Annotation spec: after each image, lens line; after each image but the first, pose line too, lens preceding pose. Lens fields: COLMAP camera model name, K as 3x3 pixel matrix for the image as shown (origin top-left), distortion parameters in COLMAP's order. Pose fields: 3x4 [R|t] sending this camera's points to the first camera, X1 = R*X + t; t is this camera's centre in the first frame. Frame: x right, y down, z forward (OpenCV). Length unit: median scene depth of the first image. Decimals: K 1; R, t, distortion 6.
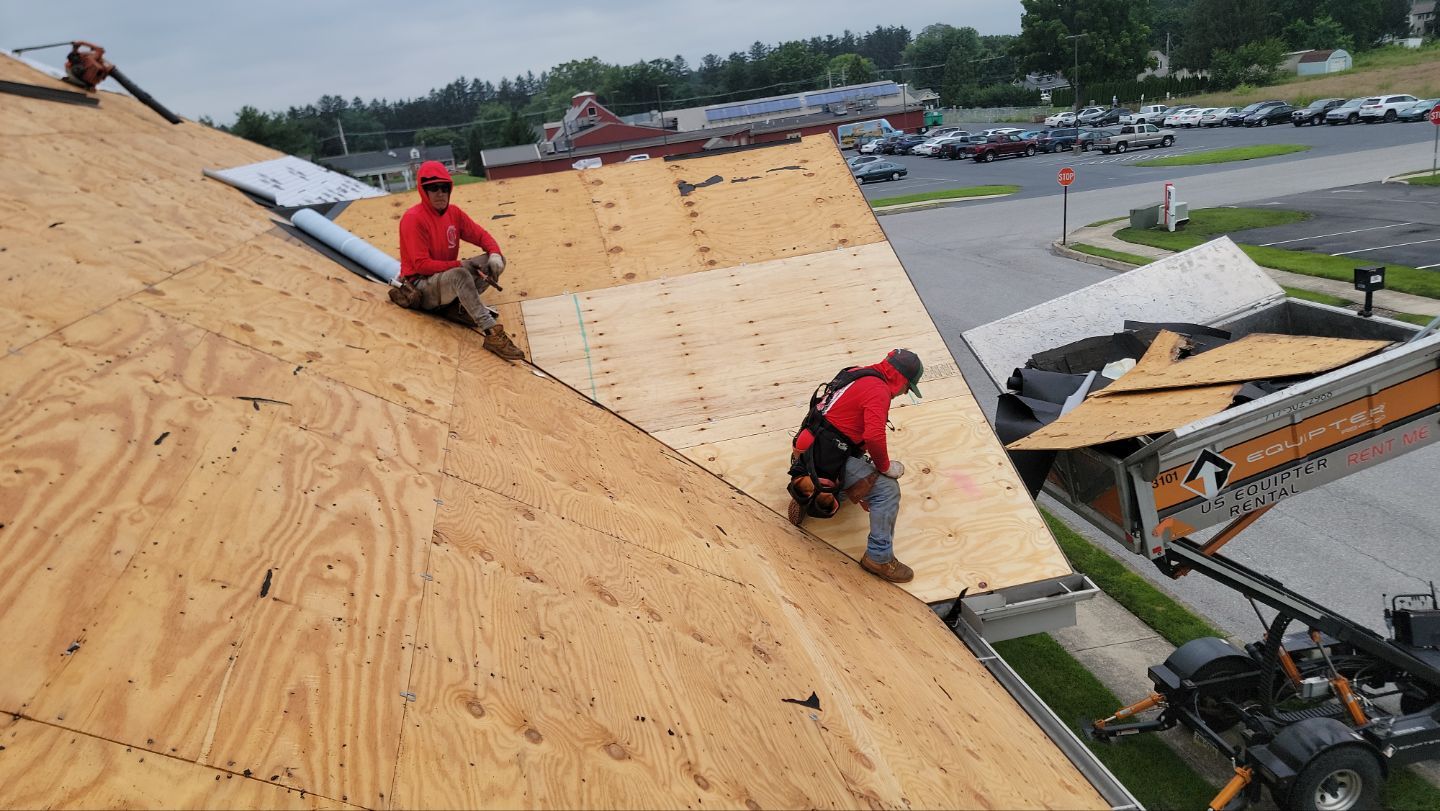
lens RADIAL K [[1034.2, 0, 720.0], [0, 1034.2, 405.5], [0, 0, 1]] dist [0.051898, -0.001536]
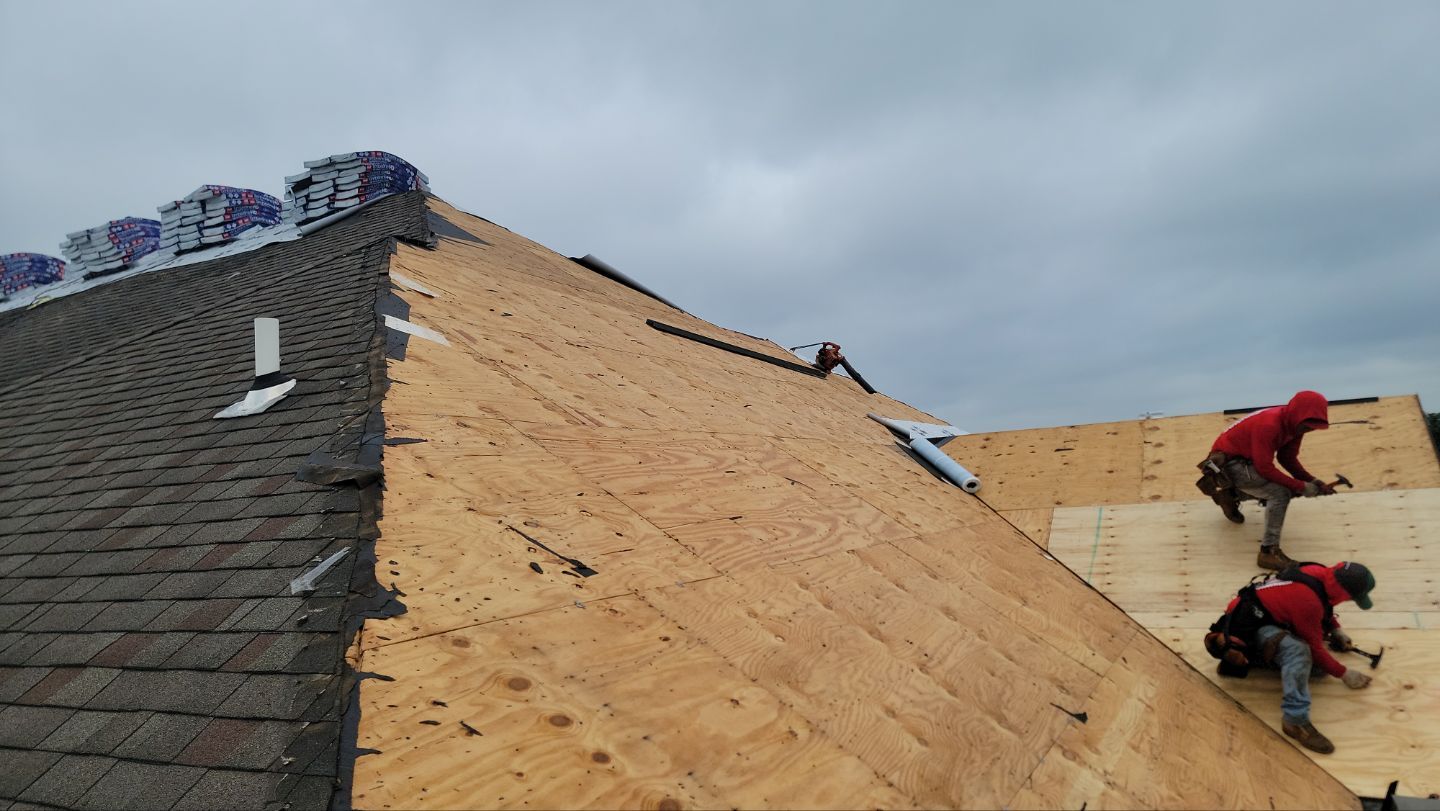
lens RADIAL K [[1034.2, 0, 720.0], [0, 1034.2, 405.5], [0, 0, 1]] dist [0.051898, -0.001536]
pose [[0.761180, 0.014626, -0.648375, 0.294279], [-0.227884, 0.942027, -0.246281, 0.173938], [0.607185, 0.335218, 0.720385, -0.156980]]
